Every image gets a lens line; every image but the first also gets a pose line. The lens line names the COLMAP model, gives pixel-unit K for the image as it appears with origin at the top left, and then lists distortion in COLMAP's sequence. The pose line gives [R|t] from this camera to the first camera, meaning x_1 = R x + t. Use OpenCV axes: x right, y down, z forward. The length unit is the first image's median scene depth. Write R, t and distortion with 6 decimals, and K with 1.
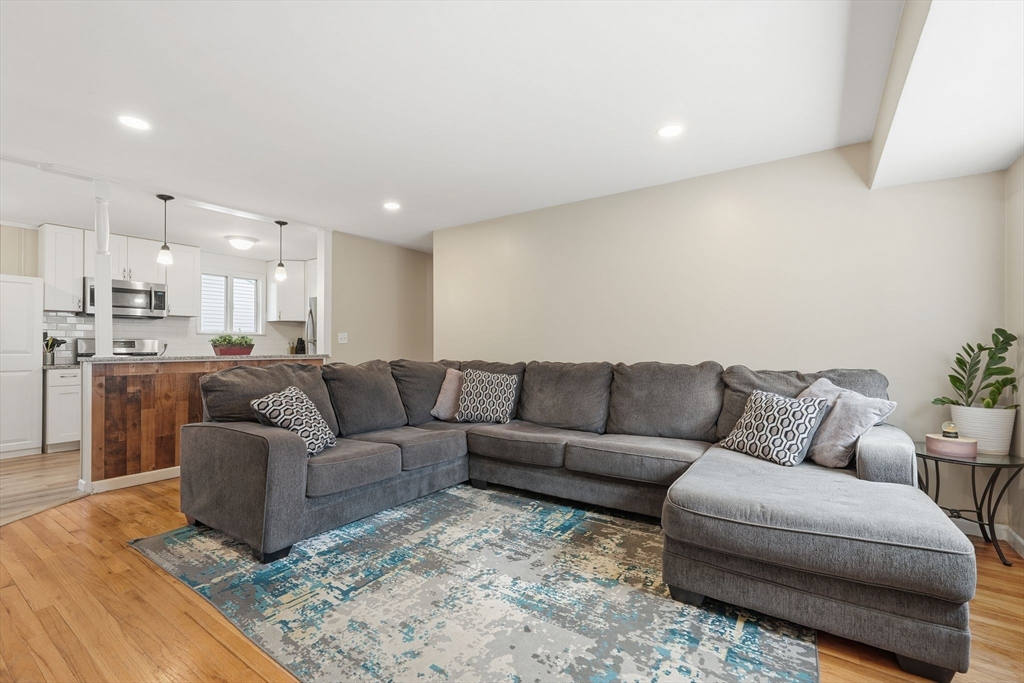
lens RADIAL K [[453.9, 0, 507.8], [0, 453.9, 343.3], [0, 0, 1]] dist [0.000056, 0.001777]
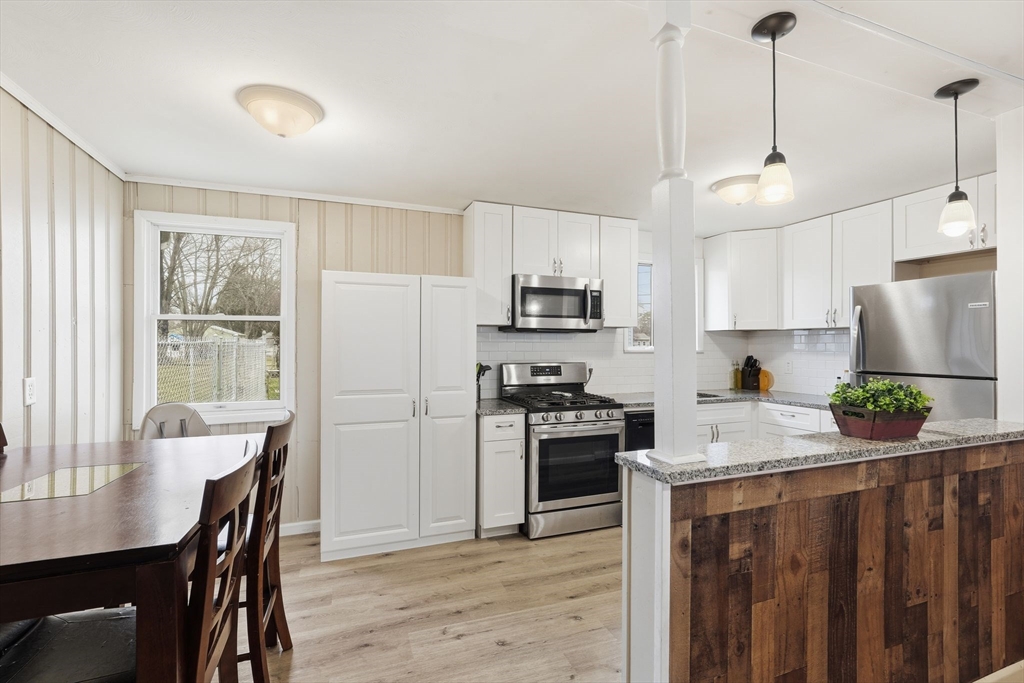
lens RADIAL K [[453.9, 0, 505.6], [0, 453.9, 343.9], [0, 0, 1]] dist [0.000056, 0.001777]
pose [[0.823783, 0.003670, -0.566893, -0.613490], [-0.002498, 0.999993, 0.002842, -0.048436], [0.566899, -0.000925, 0.823787, 0.477065]]
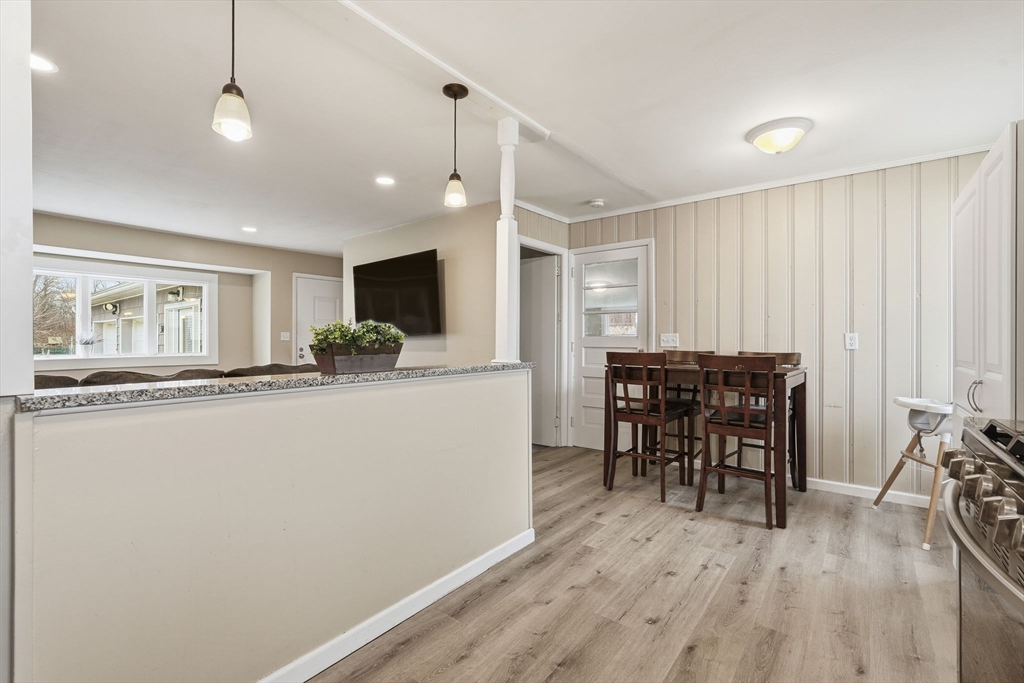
lens RADIAL K [[453.9, 0, 508.9], [0, 453.9, 340.4], [0, 0, 1]] dist [0.000056, 0.001777]
pose [[-0.998666, -0.003150, 0.051544, -0.725344], [-0.003369, 0.999986, -0.004156, 0.004870], [-0.051530, -0.004325, -0.998662, 1.370162]]
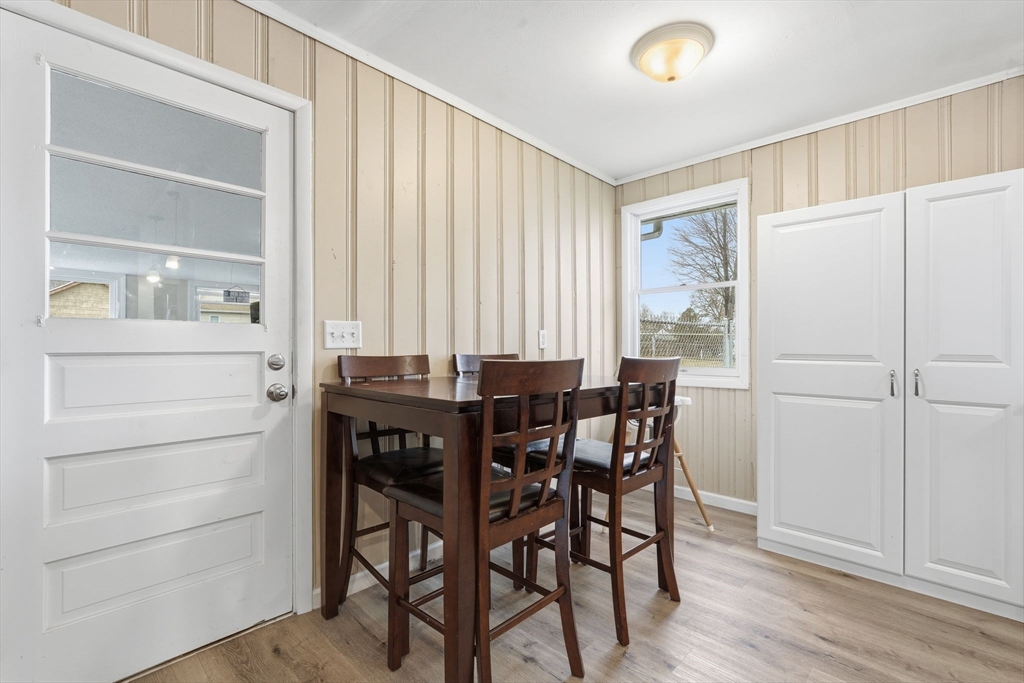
lens RADIAL K [[453.9, 0, 513.7], [0, 453.9, 344.1], [0, 0, 1]] dist [0.000056, 0.001777]
pose [[-0.143639, -0.002082, -0.989628, -0.587439], [-0.000740, 0.999998, -0.001996, 0.009724], [0.989630, 0.000446, -0.143640, 0.635415]]
